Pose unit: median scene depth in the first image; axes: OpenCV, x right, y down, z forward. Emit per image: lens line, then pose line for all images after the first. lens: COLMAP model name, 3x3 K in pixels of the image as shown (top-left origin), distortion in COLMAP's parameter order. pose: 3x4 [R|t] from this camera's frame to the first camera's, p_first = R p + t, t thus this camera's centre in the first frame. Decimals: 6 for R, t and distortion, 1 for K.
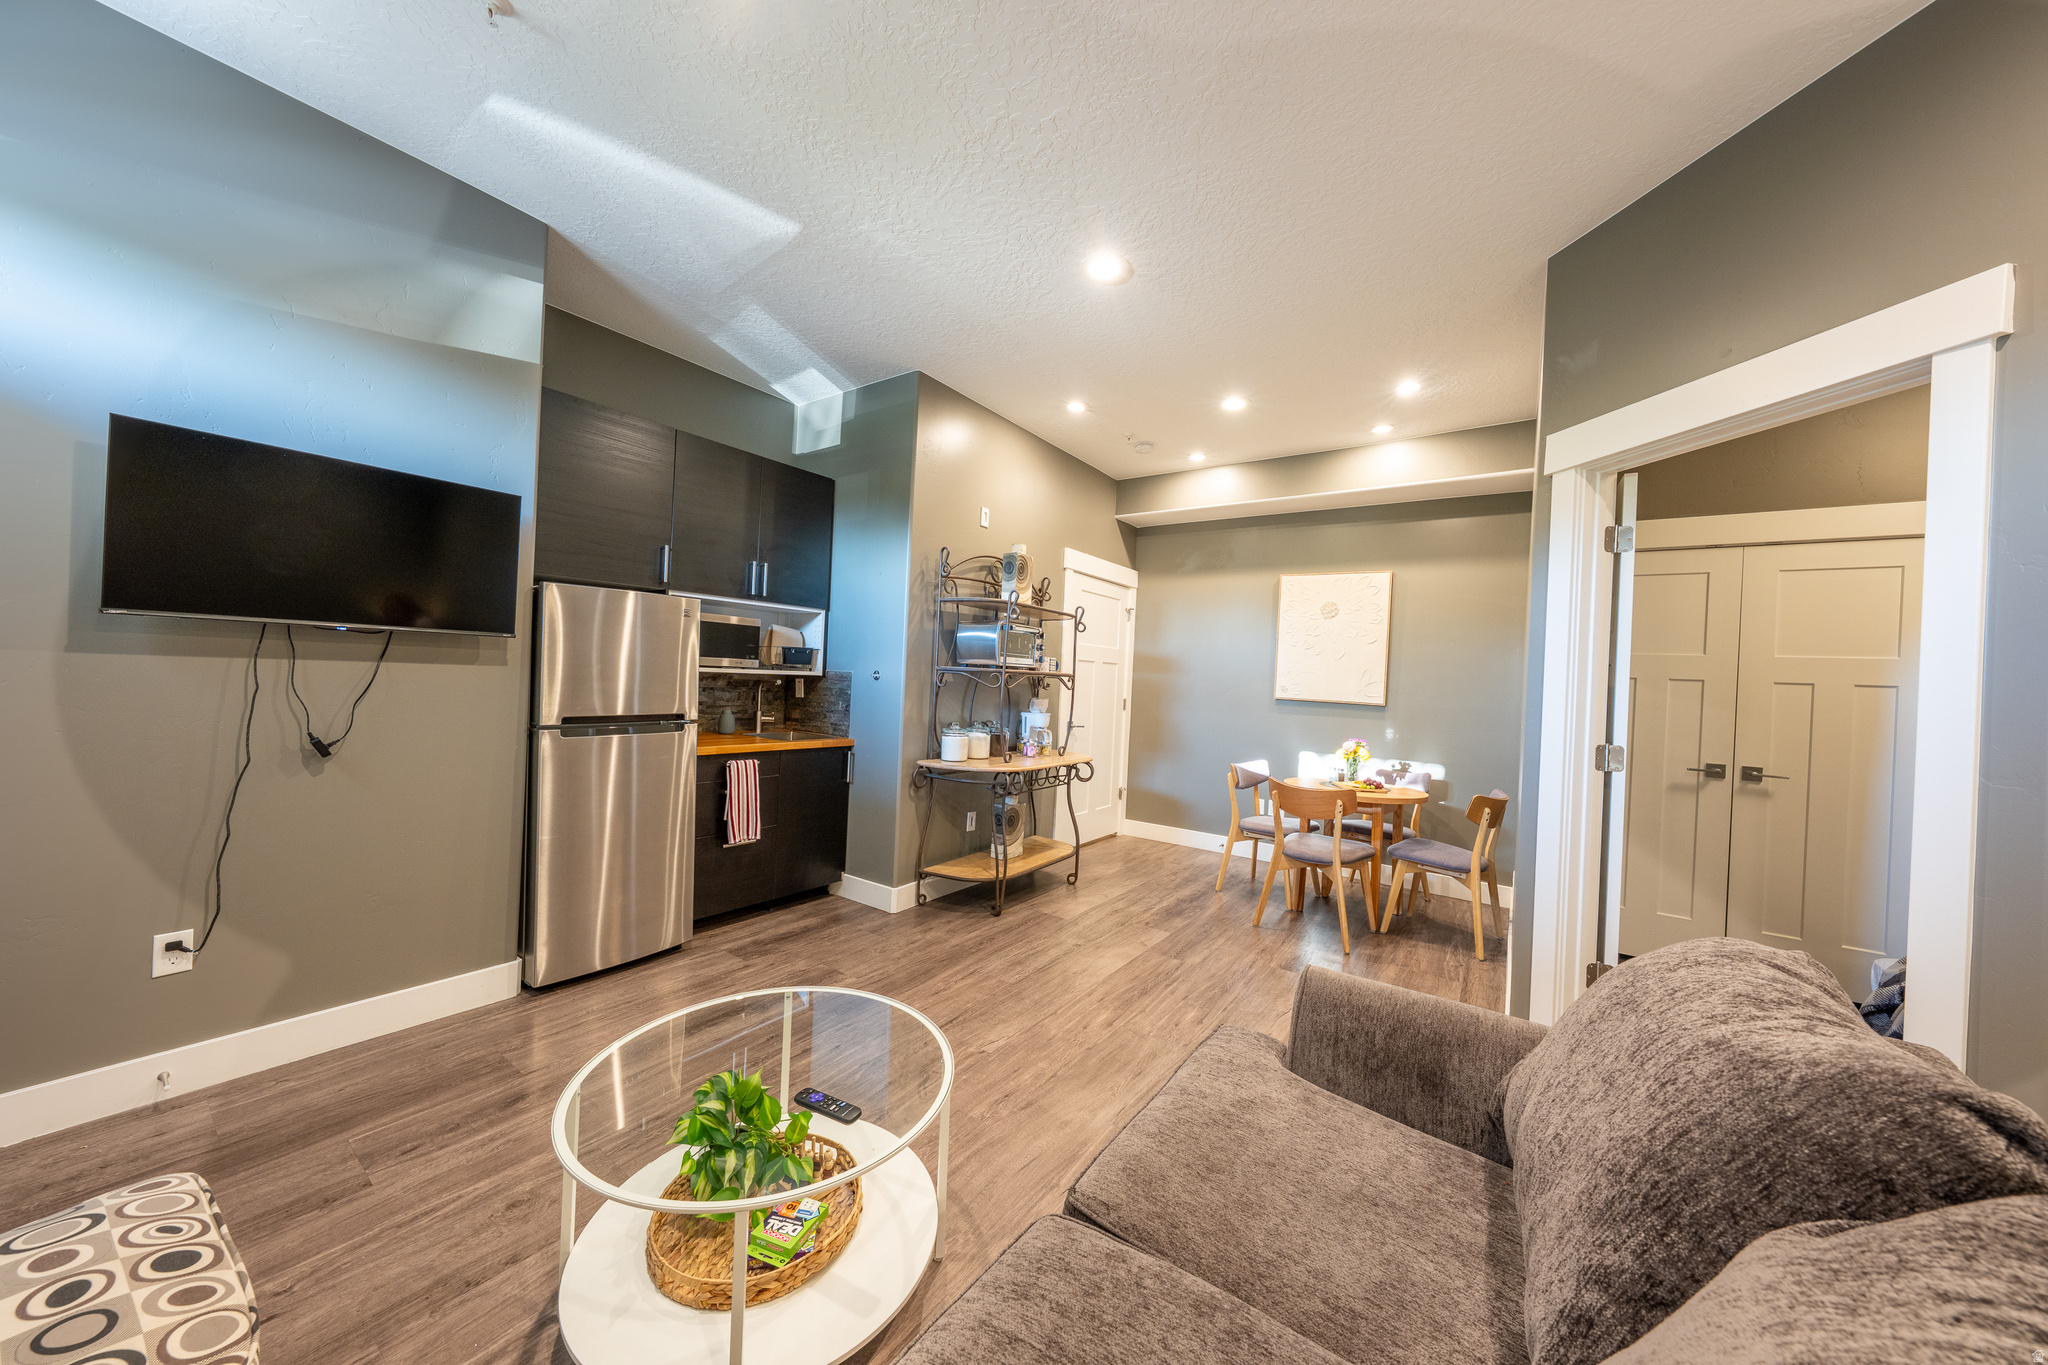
lens RADIAL K [[695.6, 0, 1023.8], [0, 695.6, 677.0], [0, 0, 1]] dist [-0.002632, 0.000347]
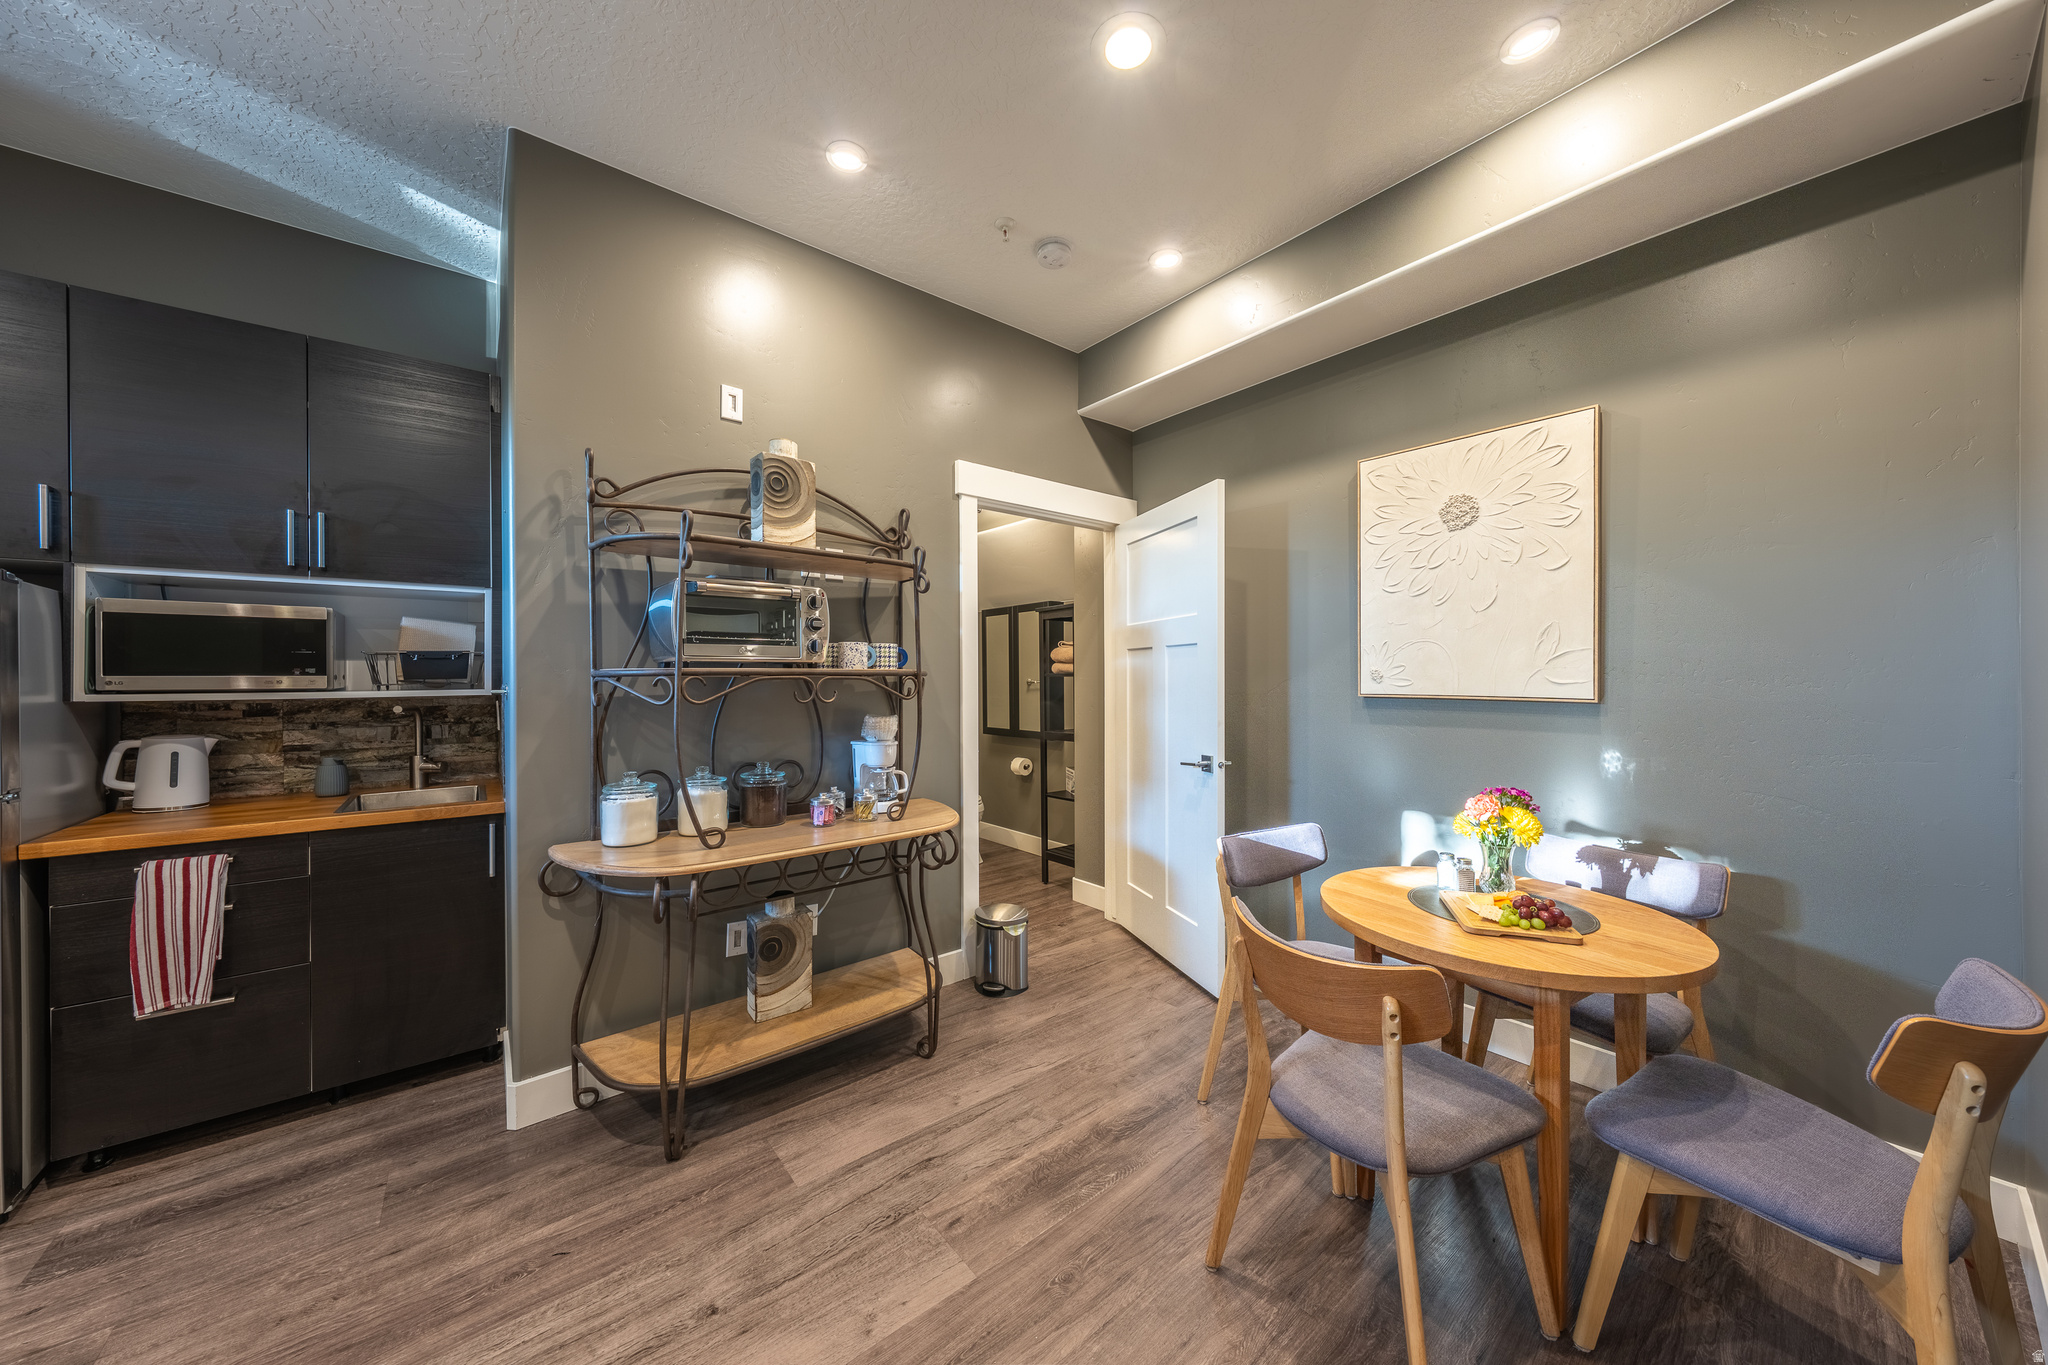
lens RADIAL K [[695.6, 0, 1023.8], [0, 695.6, 677.0], [0, 0, 1]] dist [-0.002632, 0.000347]
pose [[0.961795, -0.052123, -0.268763, 0.425772], [0.050365, 0.998640, -0.013436, 0.018091], [0.269098, -0.000613, 0.963113, 0.697864]]
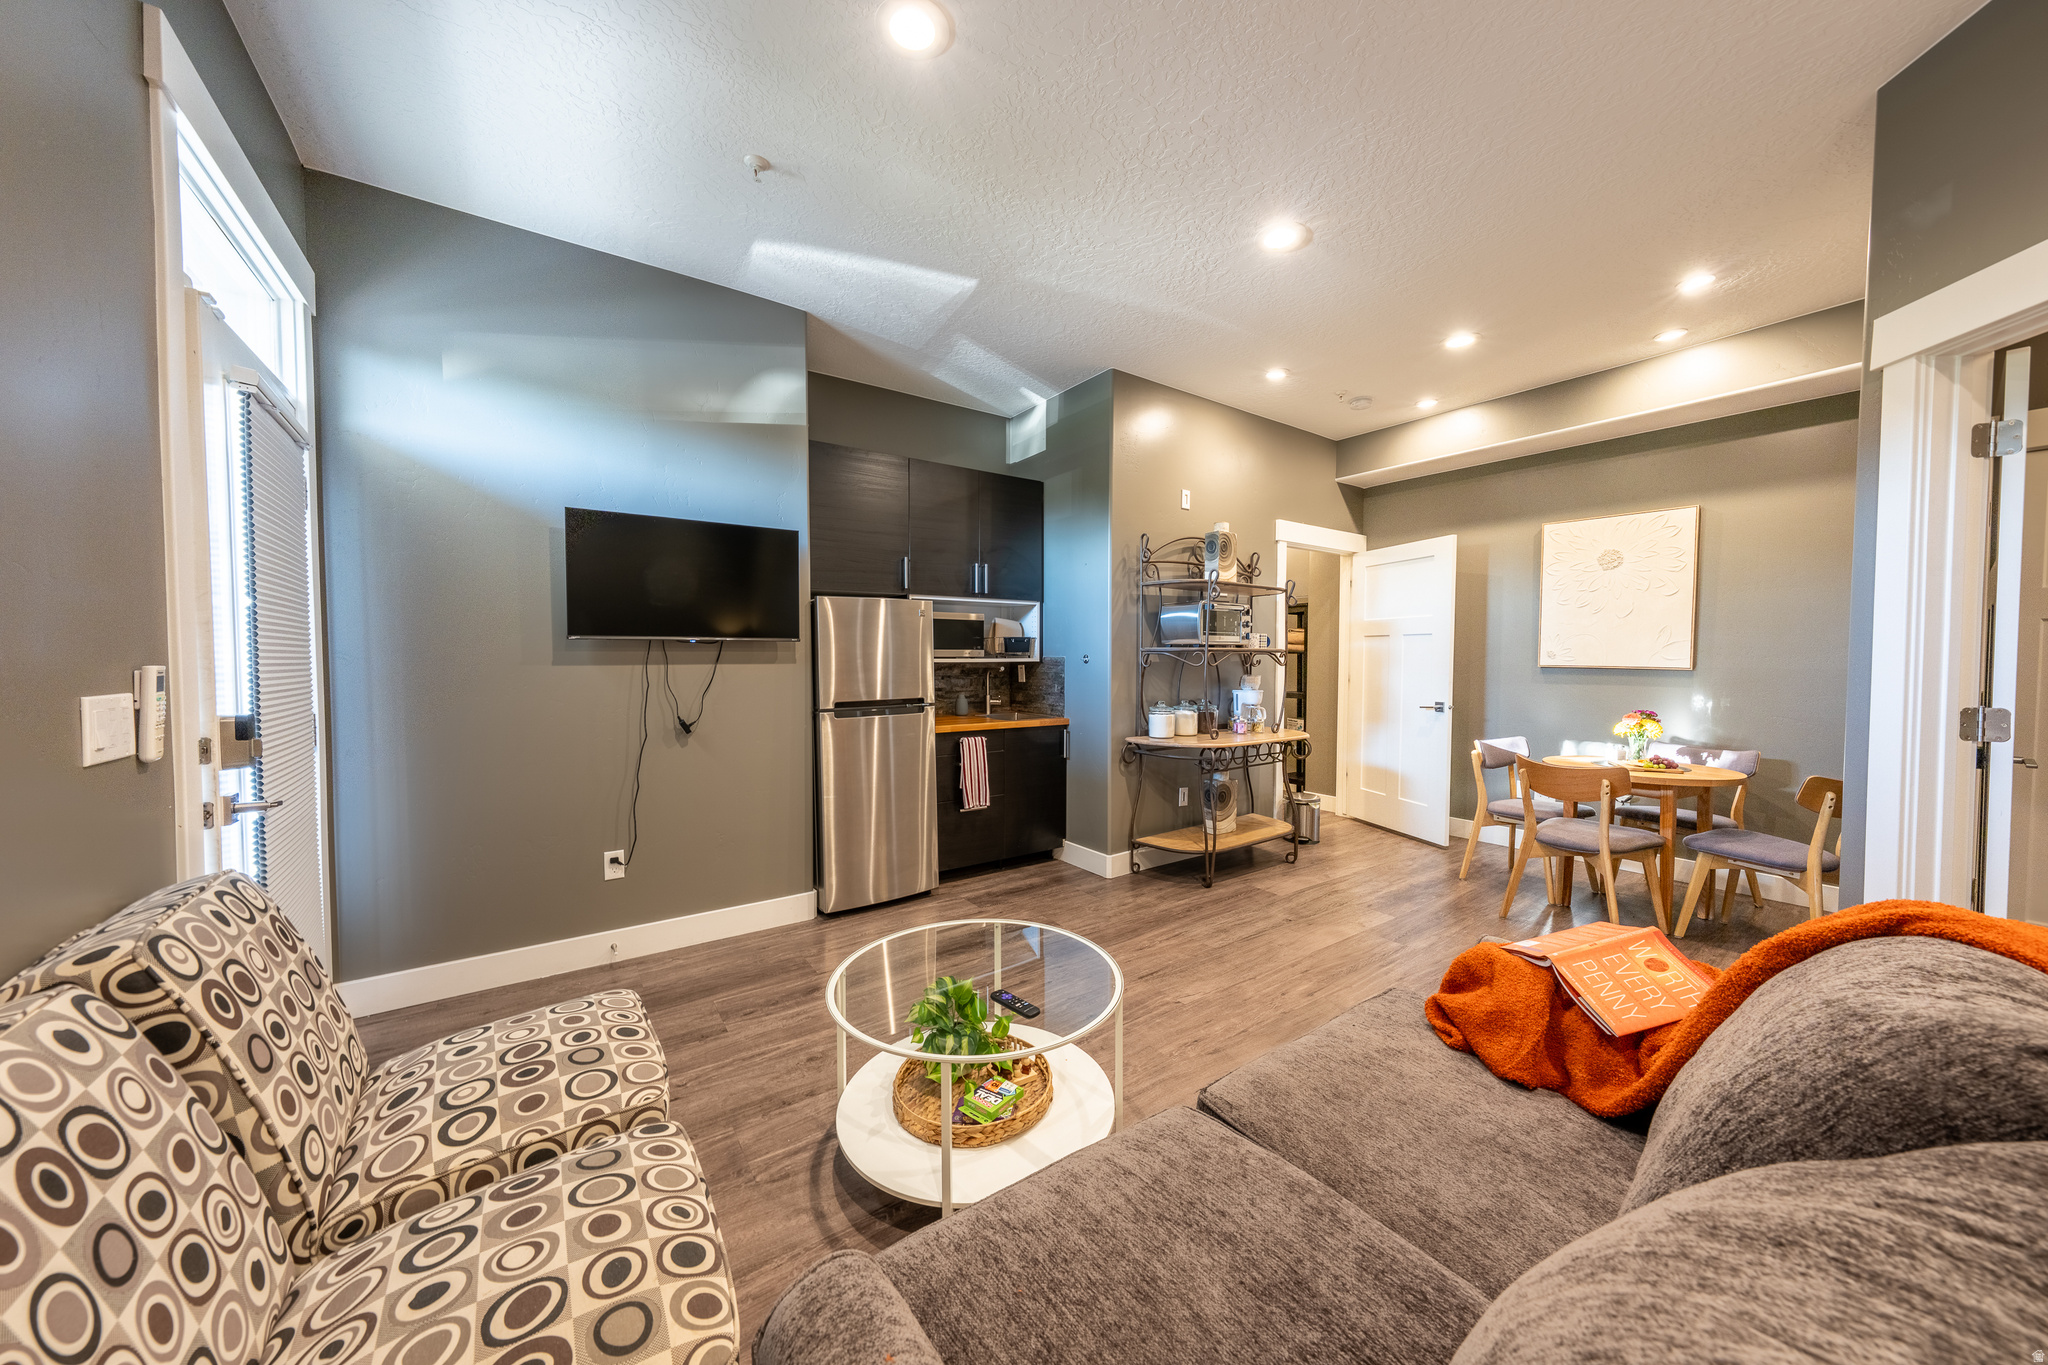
lens RADIAL K [[695.6, 0, 1023.8], [0, 695.6, 677.0], [0, 0, 1]] dist [-0.002632, 0.000347]
pose [[0.941967, -0.034074, -0.333973, 0.070349], [0.041739, 0.999004, 0.015802, 0.005392], [0.333102, -0.028825, 0.942450, -0.063175]]
